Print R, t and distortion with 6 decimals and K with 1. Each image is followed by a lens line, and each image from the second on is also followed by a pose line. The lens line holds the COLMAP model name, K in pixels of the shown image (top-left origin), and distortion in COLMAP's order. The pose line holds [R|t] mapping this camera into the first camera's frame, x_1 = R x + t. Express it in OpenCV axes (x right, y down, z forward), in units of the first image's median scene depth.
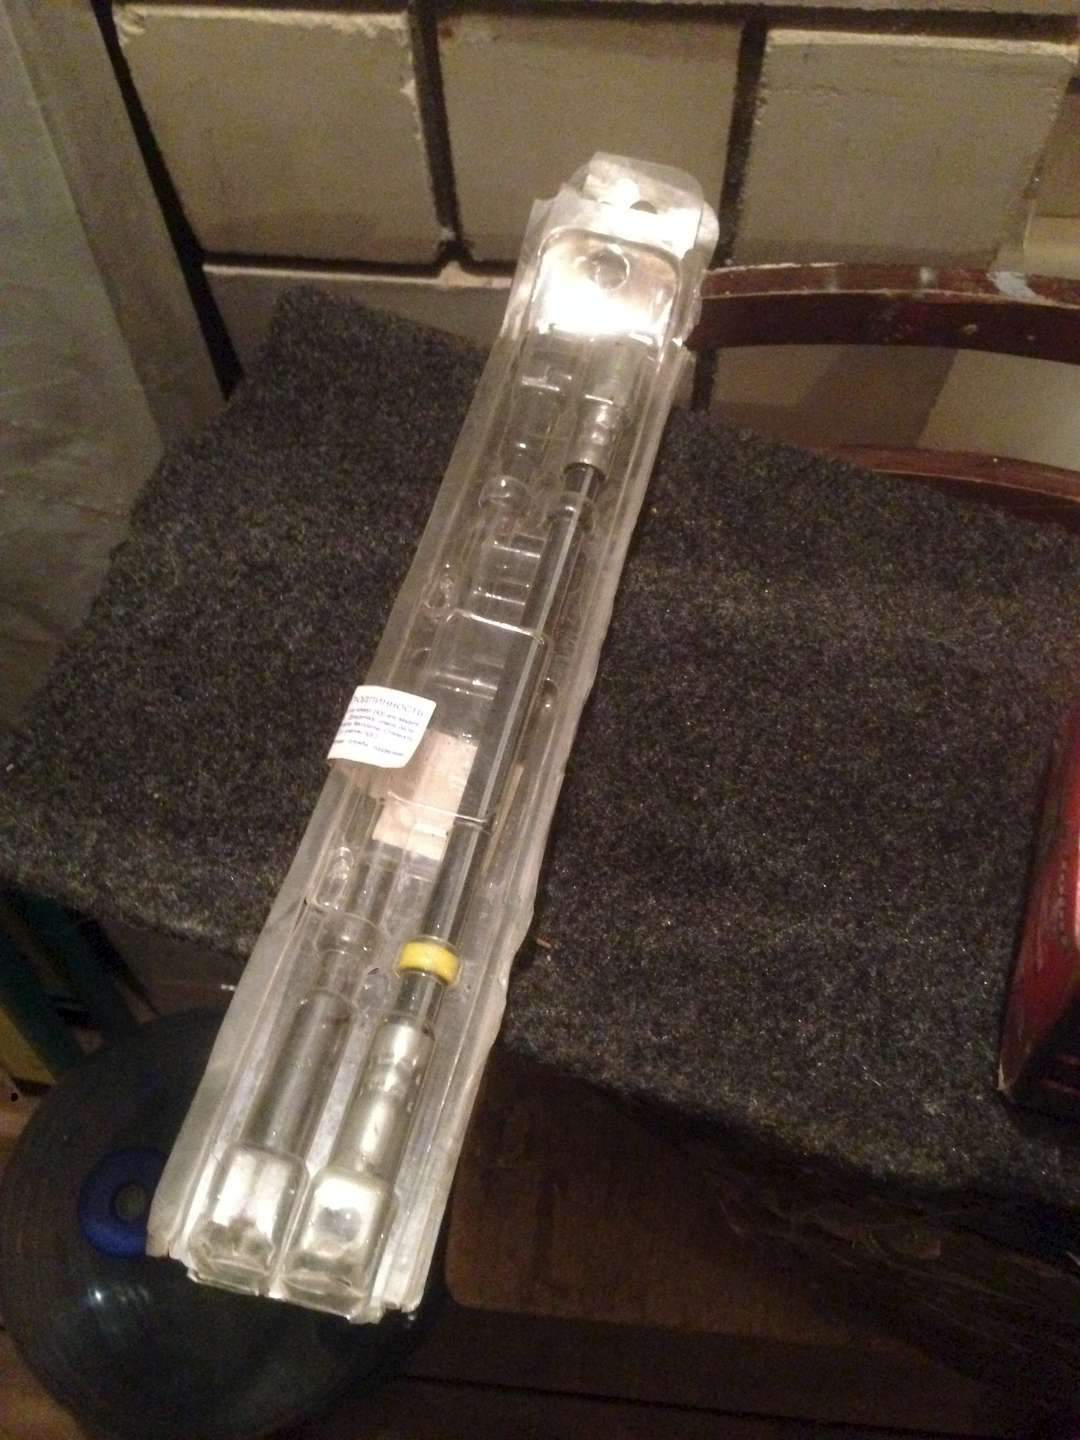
lens RADIAL K [[1355.2, 0, 538.0], [0, 1355.2, 741.7], [0, 0, 1]] dist [0.128976, -0.248285]
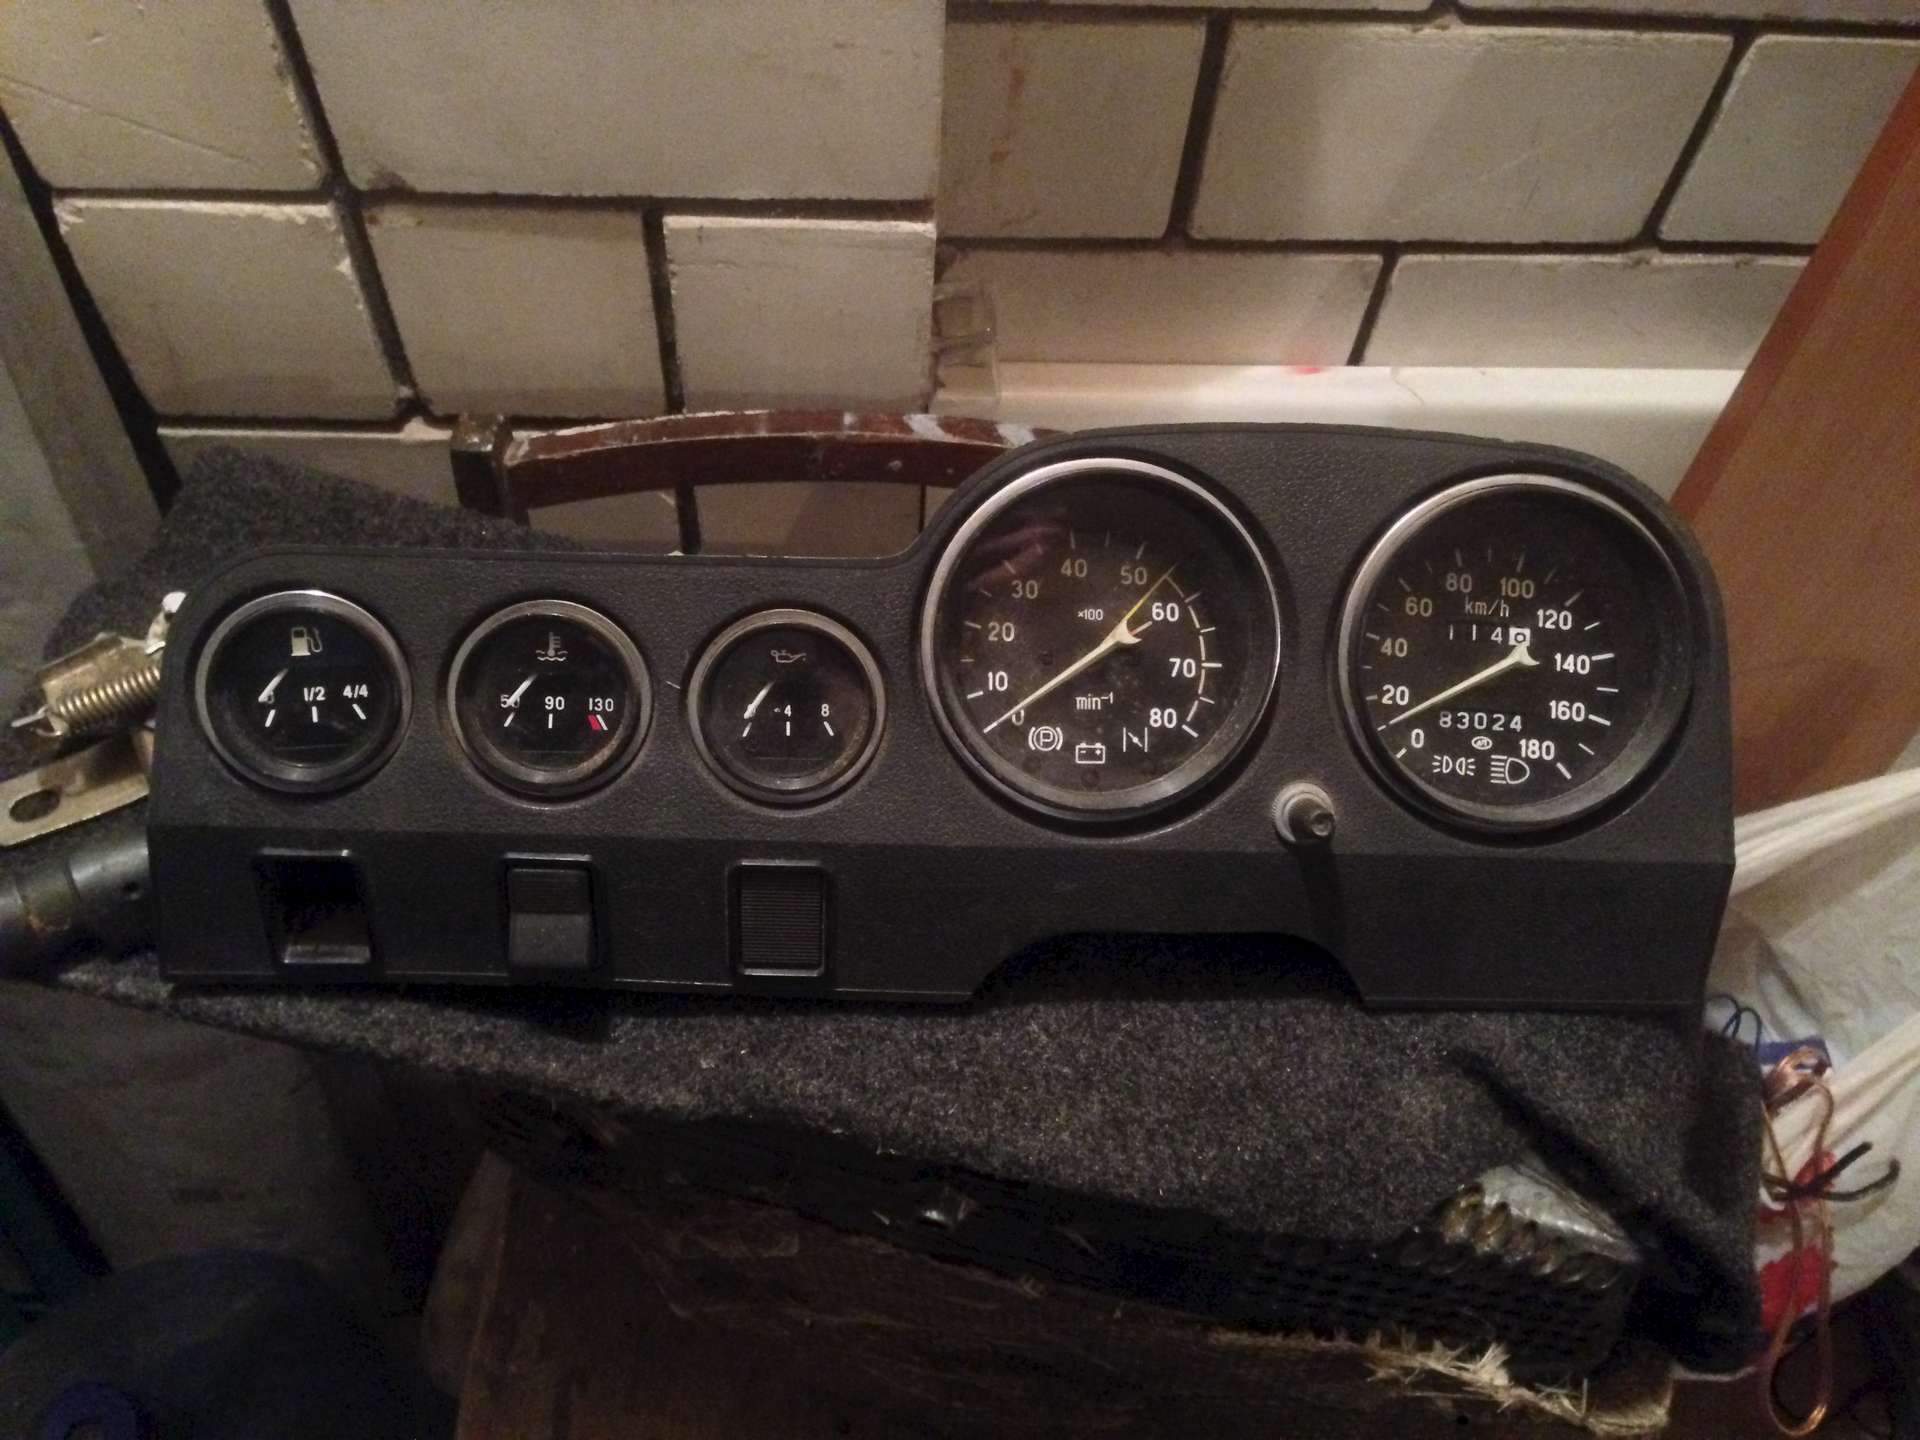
lens RADIAL K [[1758.4, 0, 973.2], [0, 1758.4, 723.7], [0, 0, 1]] dist [0.045529, -0.010472]
pose [[0.988464, -0.056197, 0.140646, 0.246034], [0.077096, 0.985998, -0.147865, 0.167879], [-0.130367, 0.157003, 0.978956, -0.505515]]
